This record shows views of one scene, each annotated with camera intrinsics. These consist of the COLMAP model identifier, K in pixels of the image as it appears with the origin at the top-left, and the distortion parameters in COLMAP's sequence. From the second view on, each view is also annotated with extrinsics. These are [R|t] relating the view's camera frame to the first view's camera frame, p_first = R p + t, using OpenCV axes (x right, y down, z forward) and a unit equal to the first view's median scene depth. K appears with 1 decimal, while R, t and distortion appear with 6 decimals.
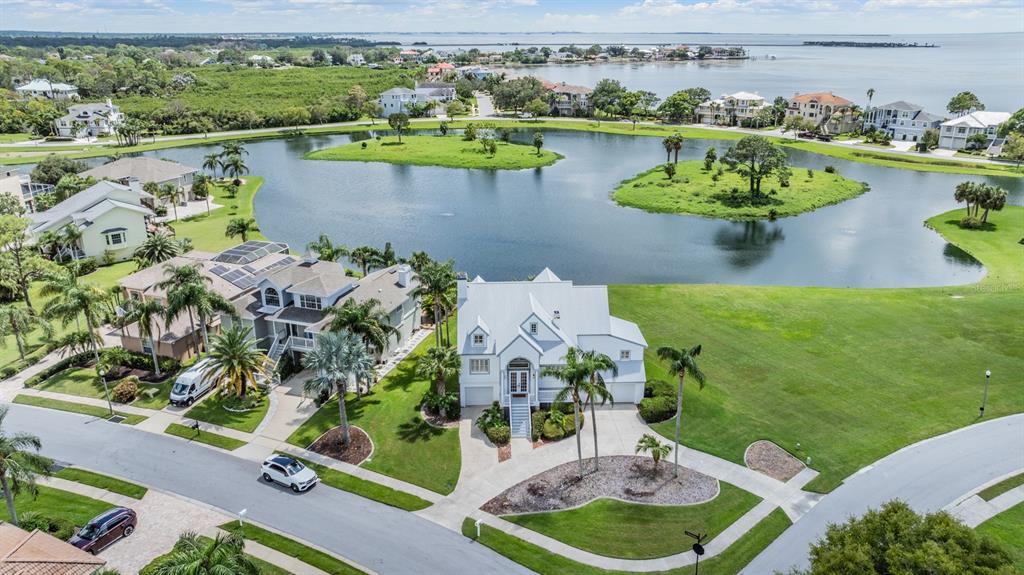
lens RADIAL K [[720.4, 0, 514.4], [0, 720.4, 287.3], [0, 0, 1]] dist [-0.037254, 0.038975]
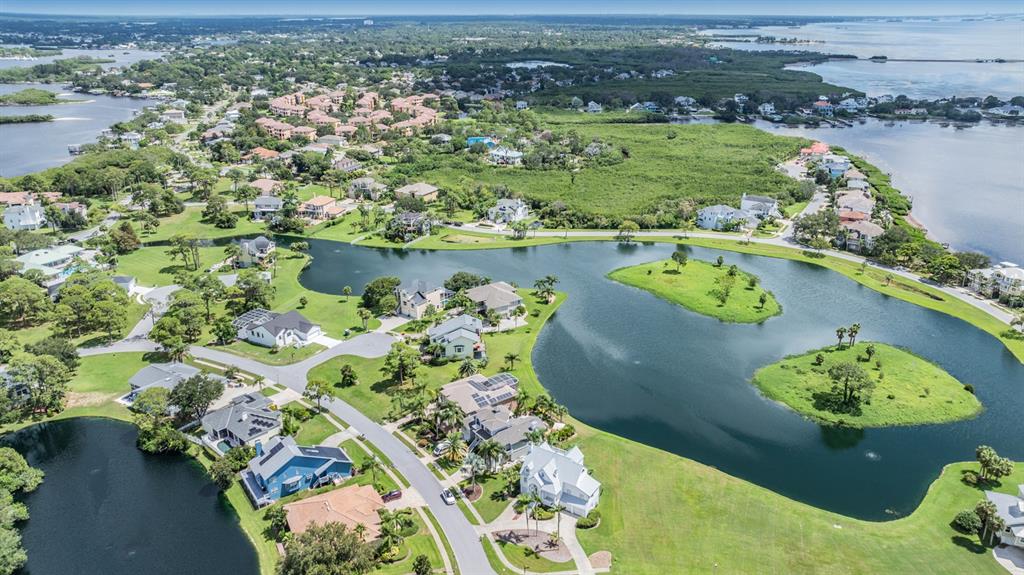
lens RADIAL K [[720.4, 0, 514.4], [0, 720.4, 287.3], [0, 0, 1]] dist [-0.037254, 0.038975]
pose [[0.818242, 0.205429, -0.536915, 0.355818], [-0.190969, 0.978065, 0.083186, -0.237733], [0.542227, 0.034468, 0.839525, -0.368786]]
